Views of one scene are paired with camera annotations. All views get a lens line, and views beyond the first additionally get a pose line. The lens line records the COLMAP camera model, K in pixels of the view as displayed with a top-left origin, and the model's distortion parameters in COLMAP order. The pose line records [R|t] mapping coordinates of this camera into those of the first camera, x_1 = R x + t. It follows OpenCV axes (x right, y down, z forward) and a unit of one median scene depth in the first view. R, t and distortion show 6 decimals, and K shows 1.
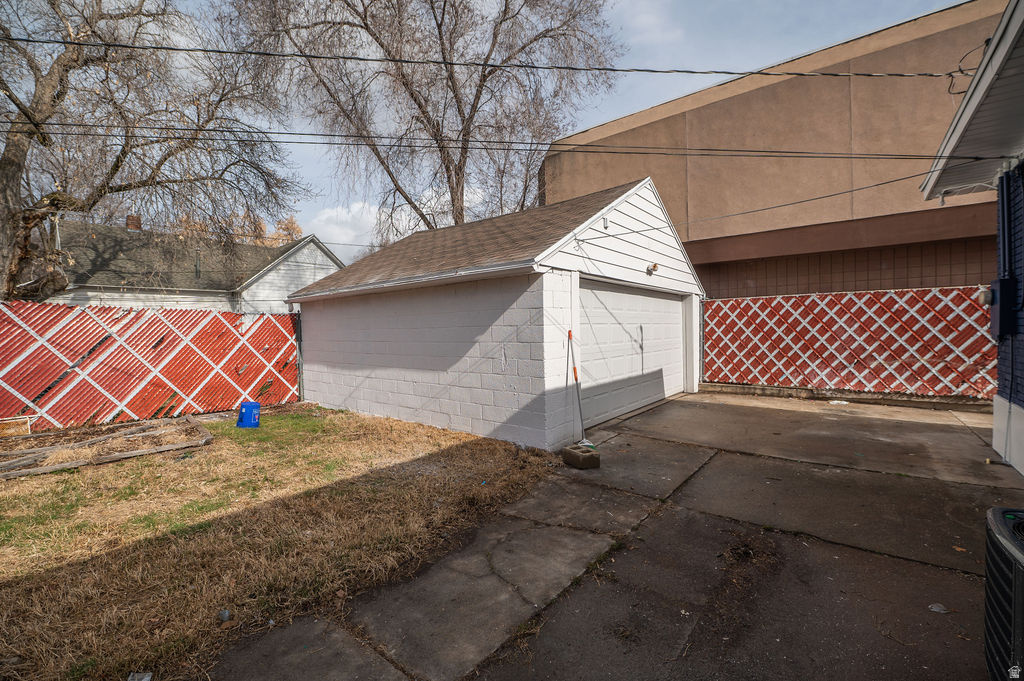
lens RADIAL K [[423.6, 0, 512.0], [0, 423.6, 340.5], [0, 0, 1]] dist [-0.018277, -0.000530]
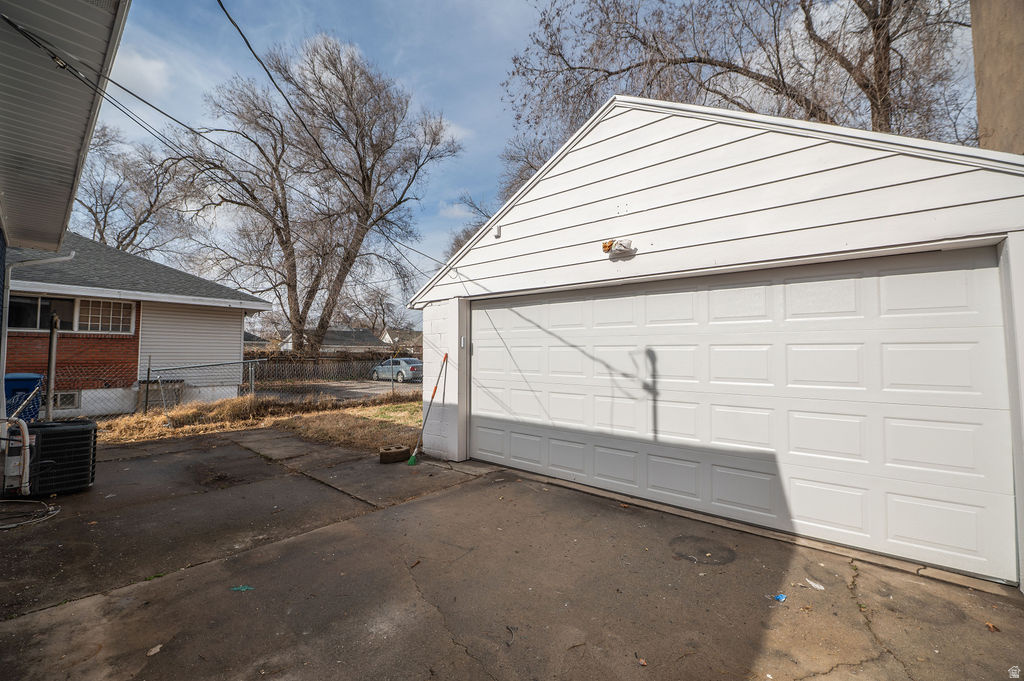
lens RADIAL K [[410.3, 0, 512.0], [0, 410.3, 340.5], [0, 0, 1]] dist [-0.000963, -0.000136]
pose [[-0.014639, -0.001310, -0.999892, 1.200542], [-0.023926, 0.999713, -0.000959, -0.060517], [0.999607, 0.023909, -0.014666, 1.184706]]
